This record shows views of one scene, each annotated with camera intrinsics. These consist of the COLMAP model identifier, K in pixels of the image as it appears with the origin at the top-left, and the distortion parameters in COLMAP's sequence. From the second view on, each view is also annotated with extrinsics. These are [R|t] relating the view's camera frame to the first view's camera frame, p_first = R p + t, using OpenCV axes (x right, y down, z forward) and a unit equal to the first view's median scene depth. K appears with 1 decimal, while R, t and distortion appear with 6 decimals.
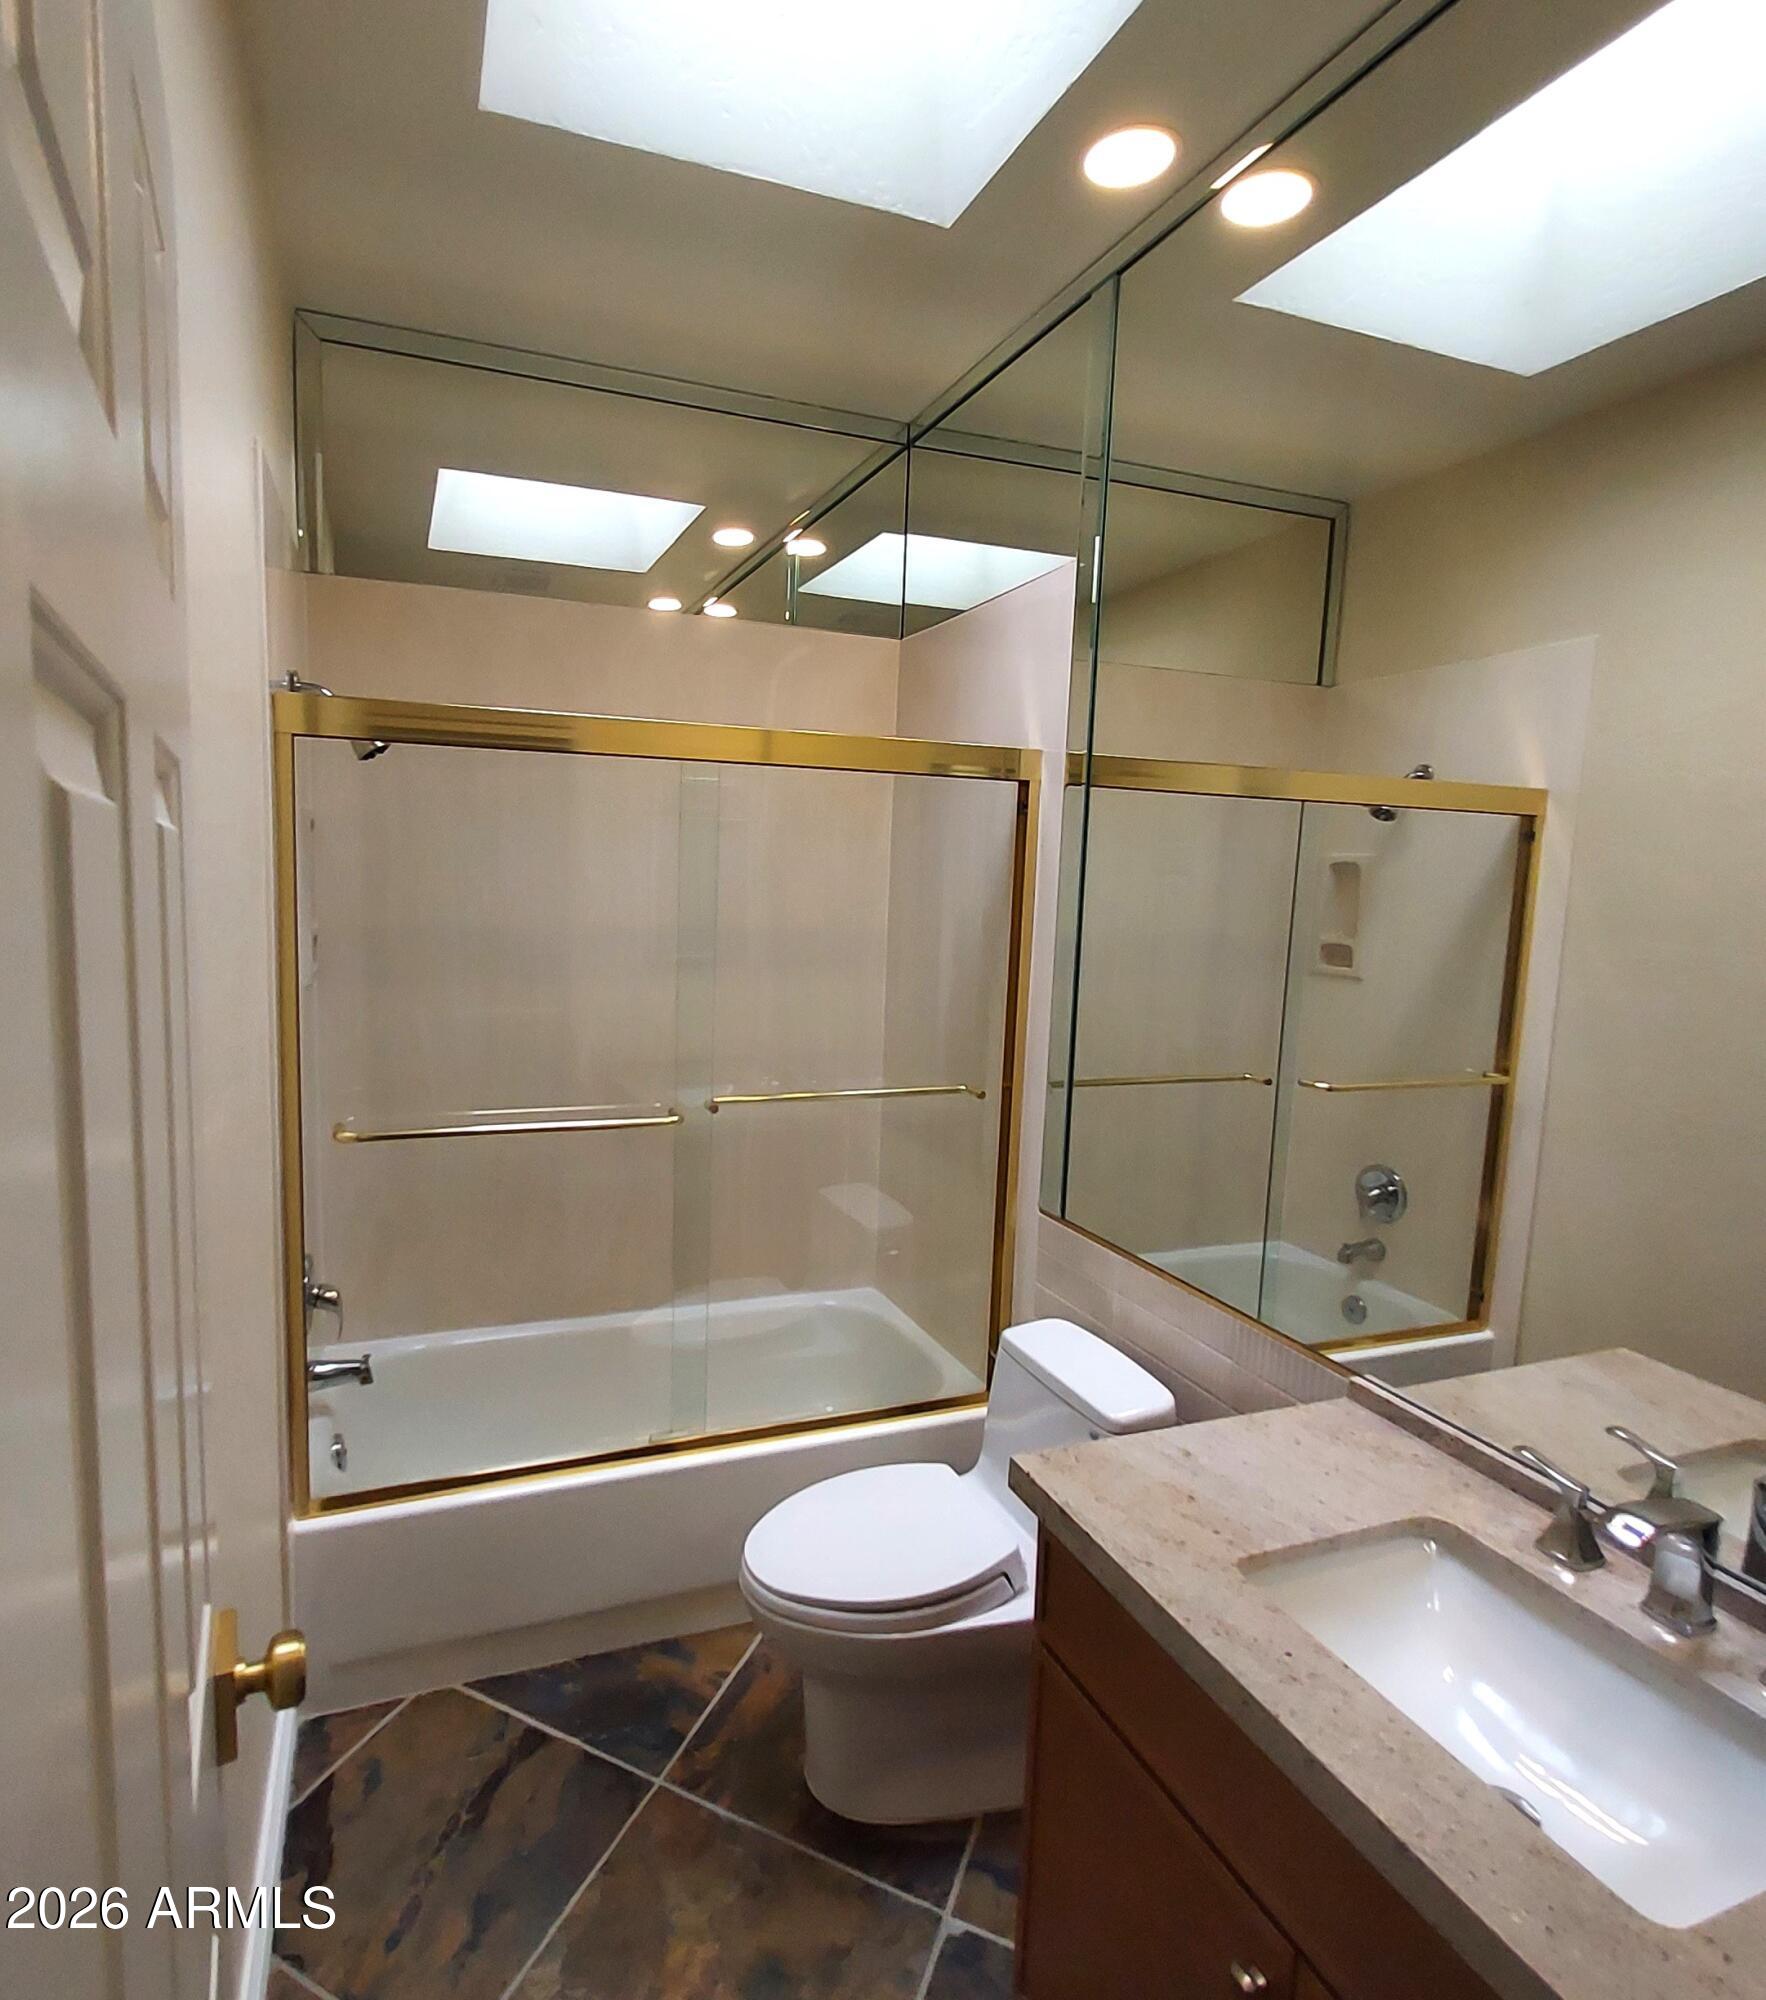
lens RADIAL K [[1163.2, 0, 875.8], [0, 1163.2, 1013.0], [0, 0, 1]] dist [-0.026056, 0.000675]
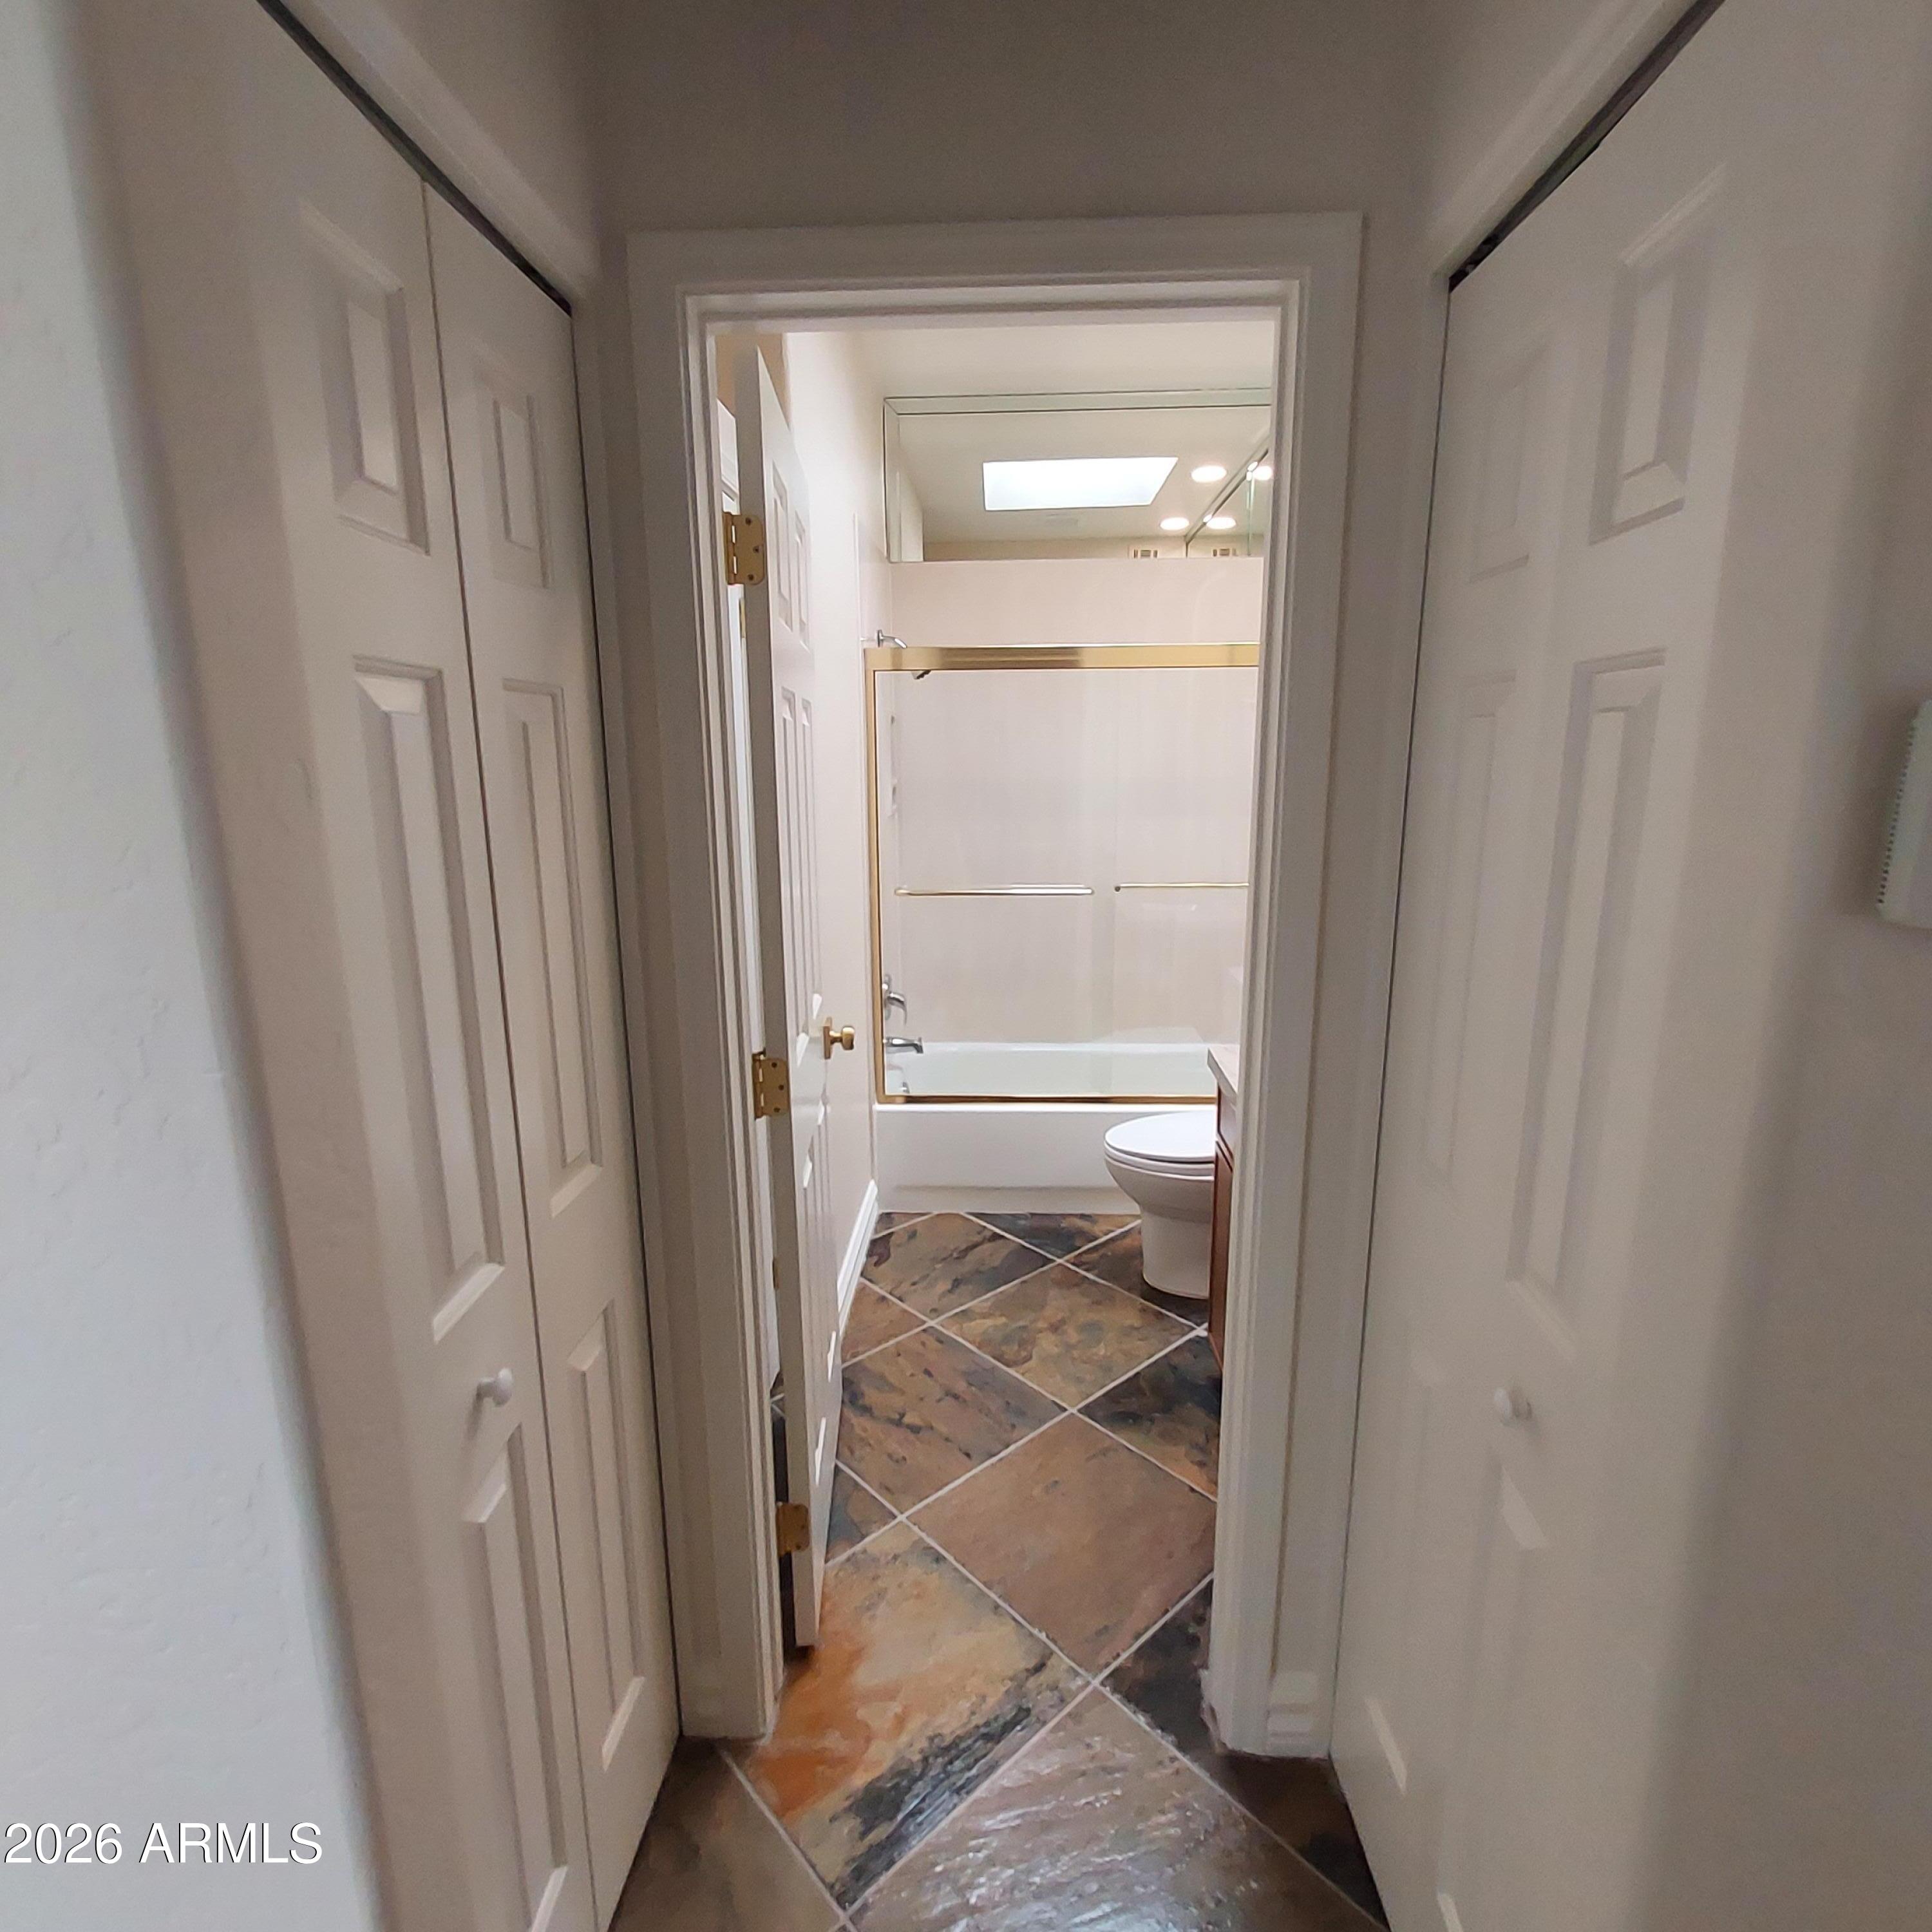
lens RADIAL K [[1015.8, 0, 970.8], [0, 1015.8, 963.1], [0, 0, 1]] dist [-0.013041, 0.001724]
pose [[0.917554, 0.023986, -0.396887, 0.250908], [0.005315, 0.997350, 0.072563, 0.090730], [0.397576, -0.068690, 0.914995, -0.380039]]
